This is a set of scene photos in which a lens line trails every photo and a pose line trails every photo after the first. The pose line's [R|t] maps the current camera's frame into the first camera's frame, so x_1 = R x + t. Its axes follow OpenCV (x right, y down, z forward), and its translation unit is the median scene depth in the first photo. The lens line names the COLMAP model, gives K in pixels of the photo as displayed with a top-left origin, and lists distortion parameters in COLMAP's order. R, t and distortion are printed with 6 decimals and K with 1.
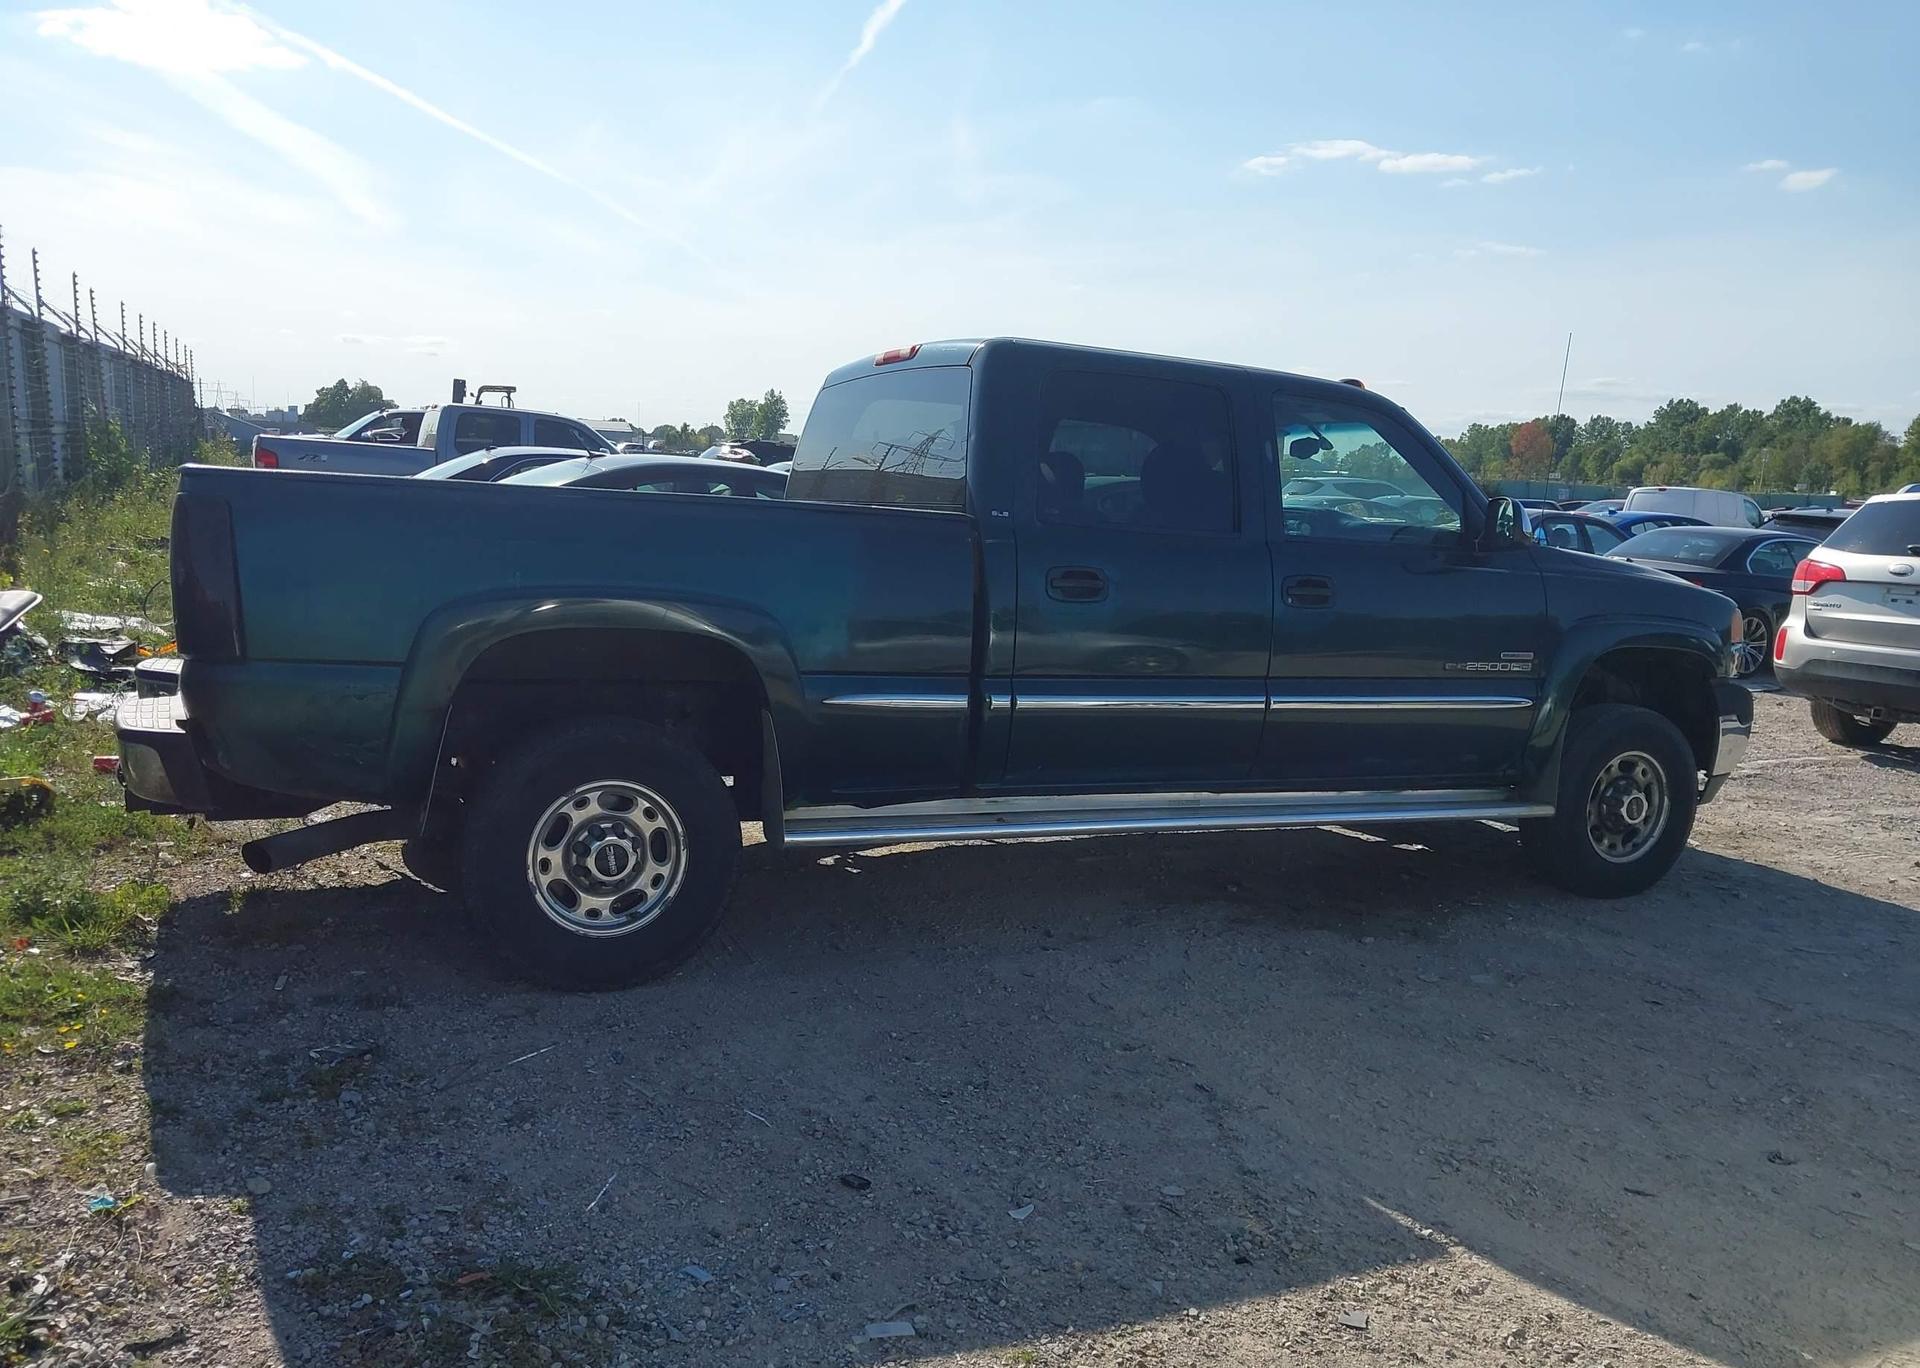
lens RADIAL K [[1557.1, 0, 964.3], [0, 1557.1, 700.1], [0, 0, 1]] dist [0.019468, -0.033702]
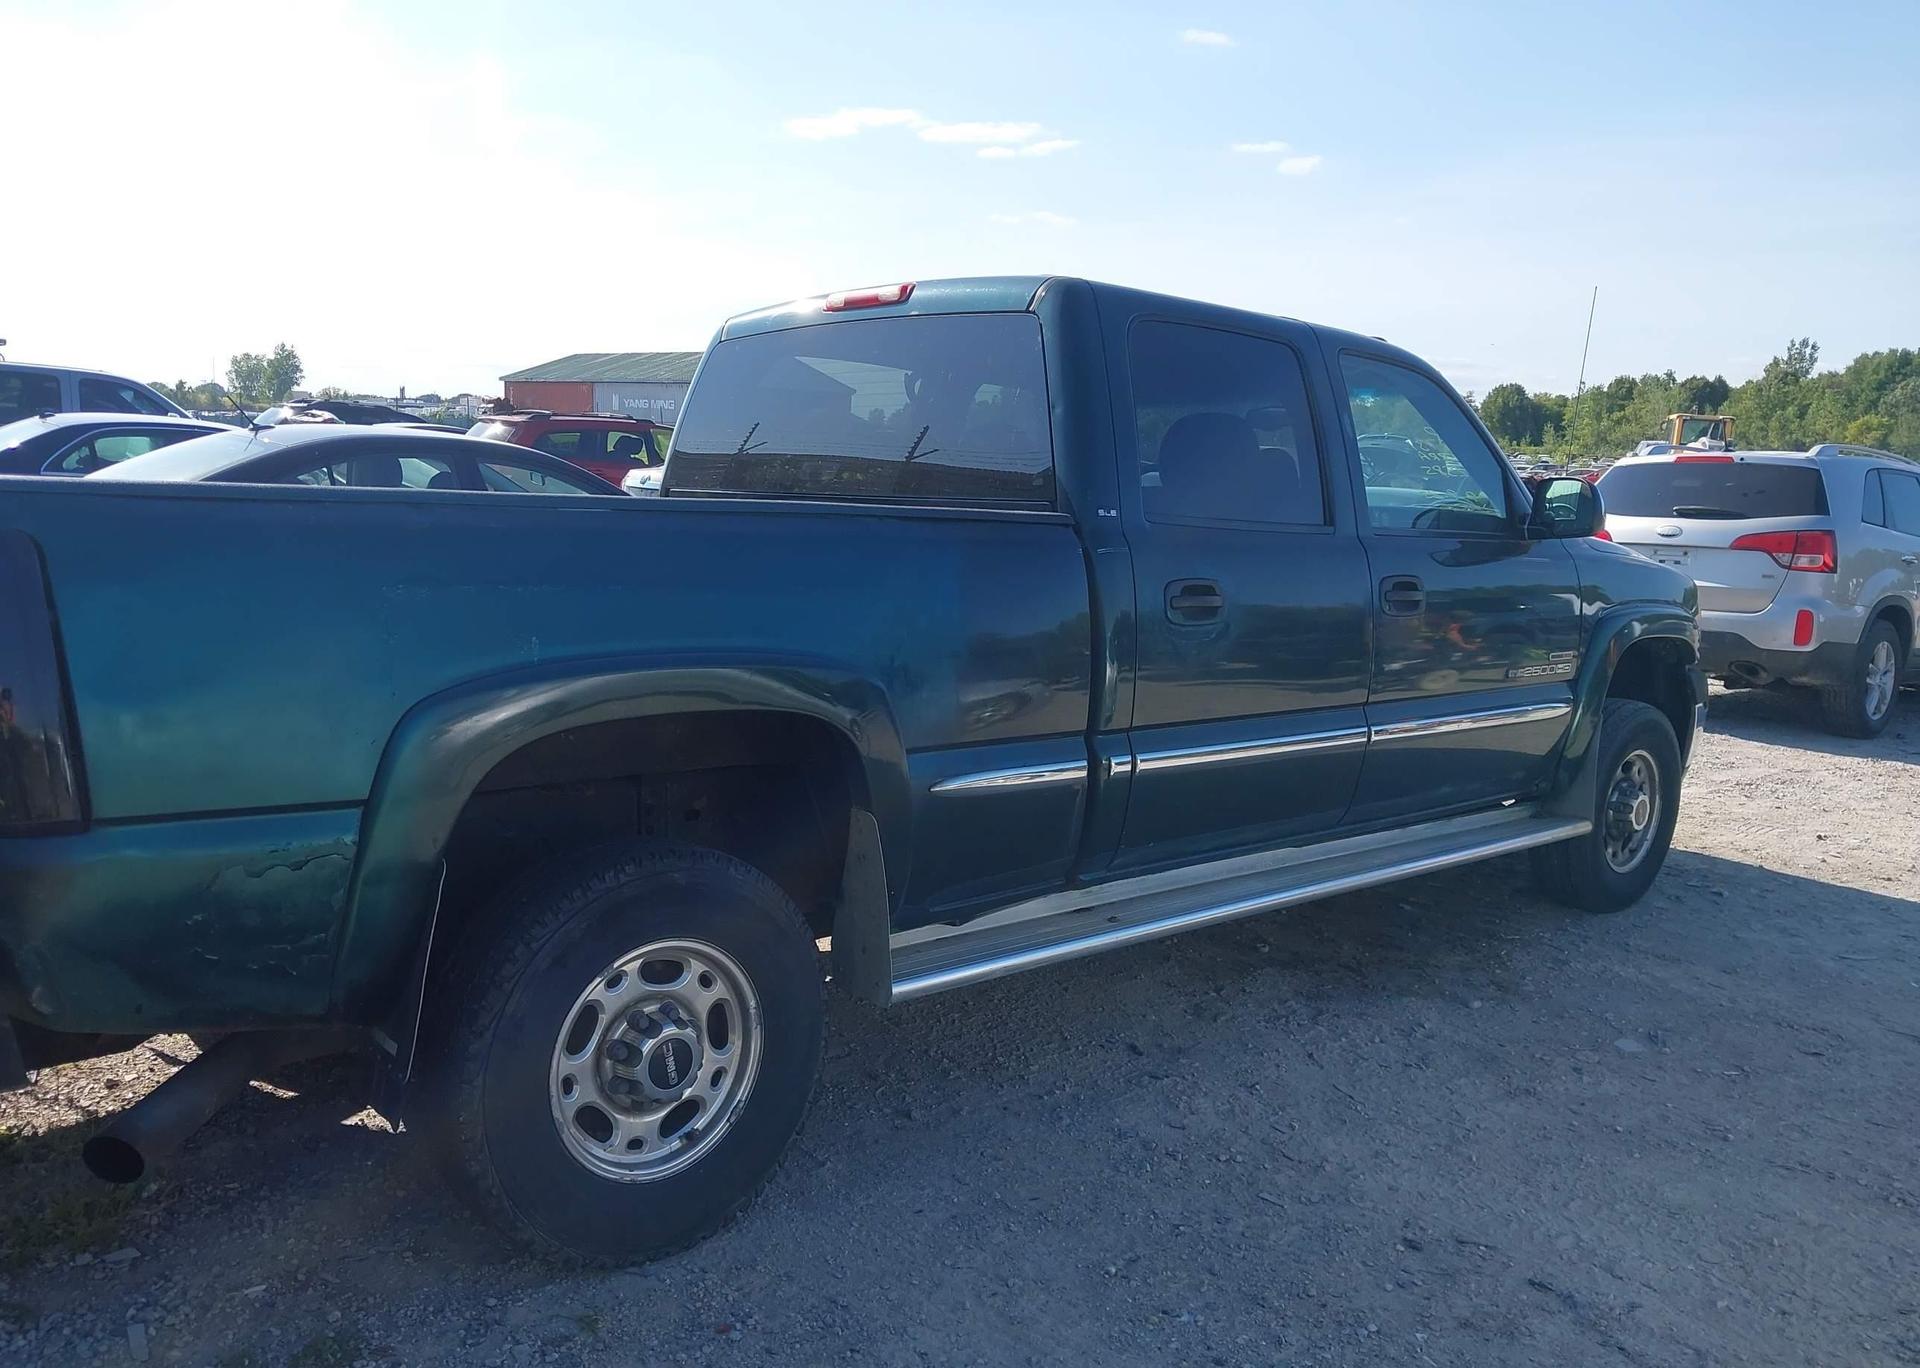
lens RADIAL K [[1557.1, 0, 969.0], [0, 1557.1, 702.0], [0, 0, 1]] dist [0.019468, -0.033702]
pose [[0.957779, -0.057400, 0.281716, -0.257308], [0.049682, 0.998170, 0.034470, -0.059137], [-0.283179, -0.019018, 0.958878, 0.308819]]
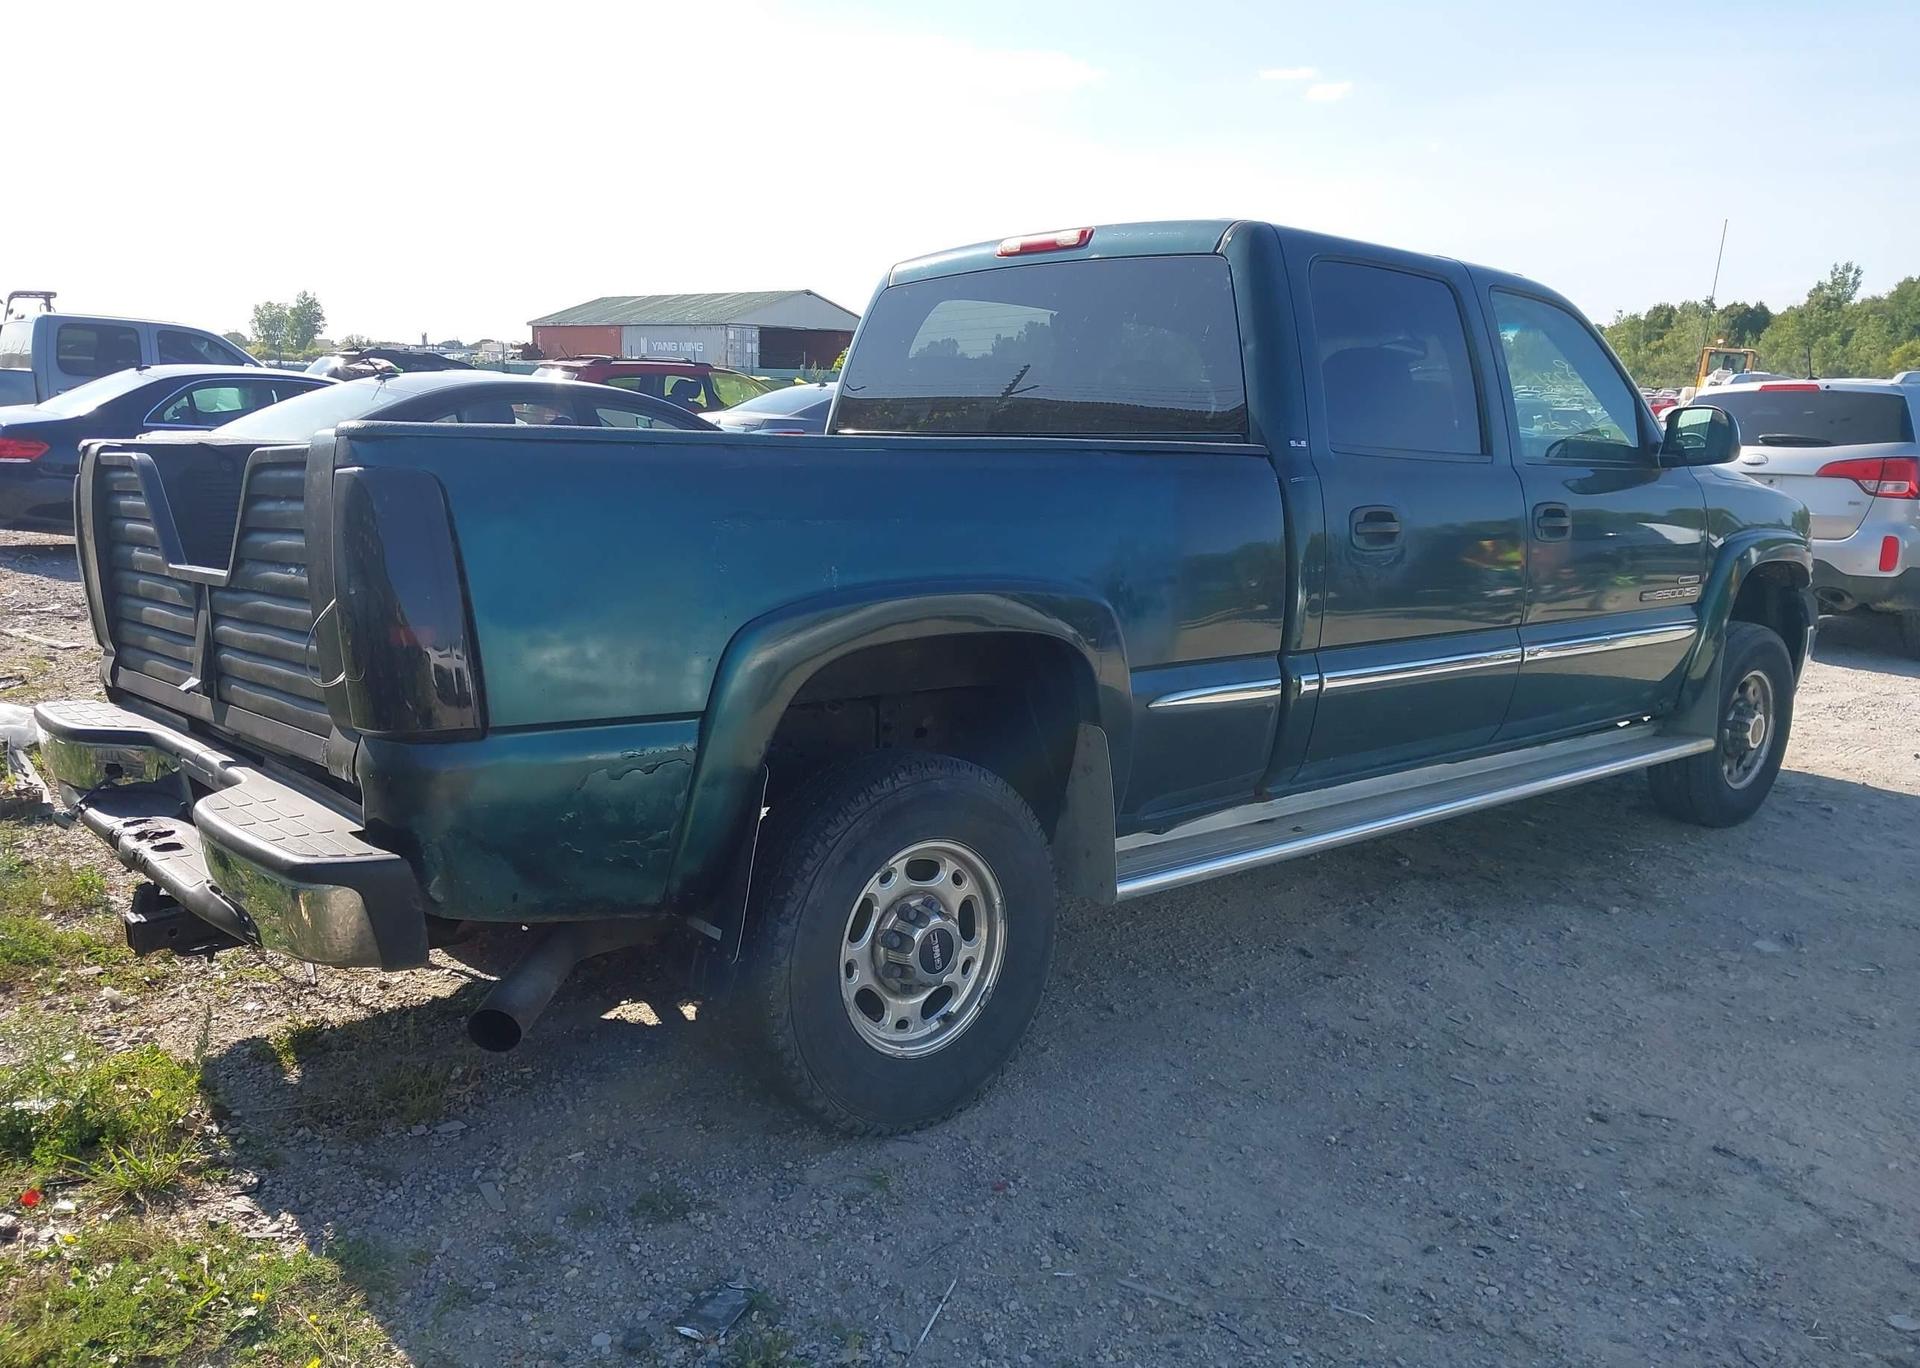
lens RADIAL K [[1557.1, 0, 969.9], [0, 1557.1, 712.4], [0, 0, 1]] dist [0.019468, -0.033702]
pose [[0.961980, -0.079803, 0.261201, -0.356830], [0.061567, 0.995106, 0.077285, -0.056991], [-0.266091, -0.058266, 0.962185, 0.280908]]
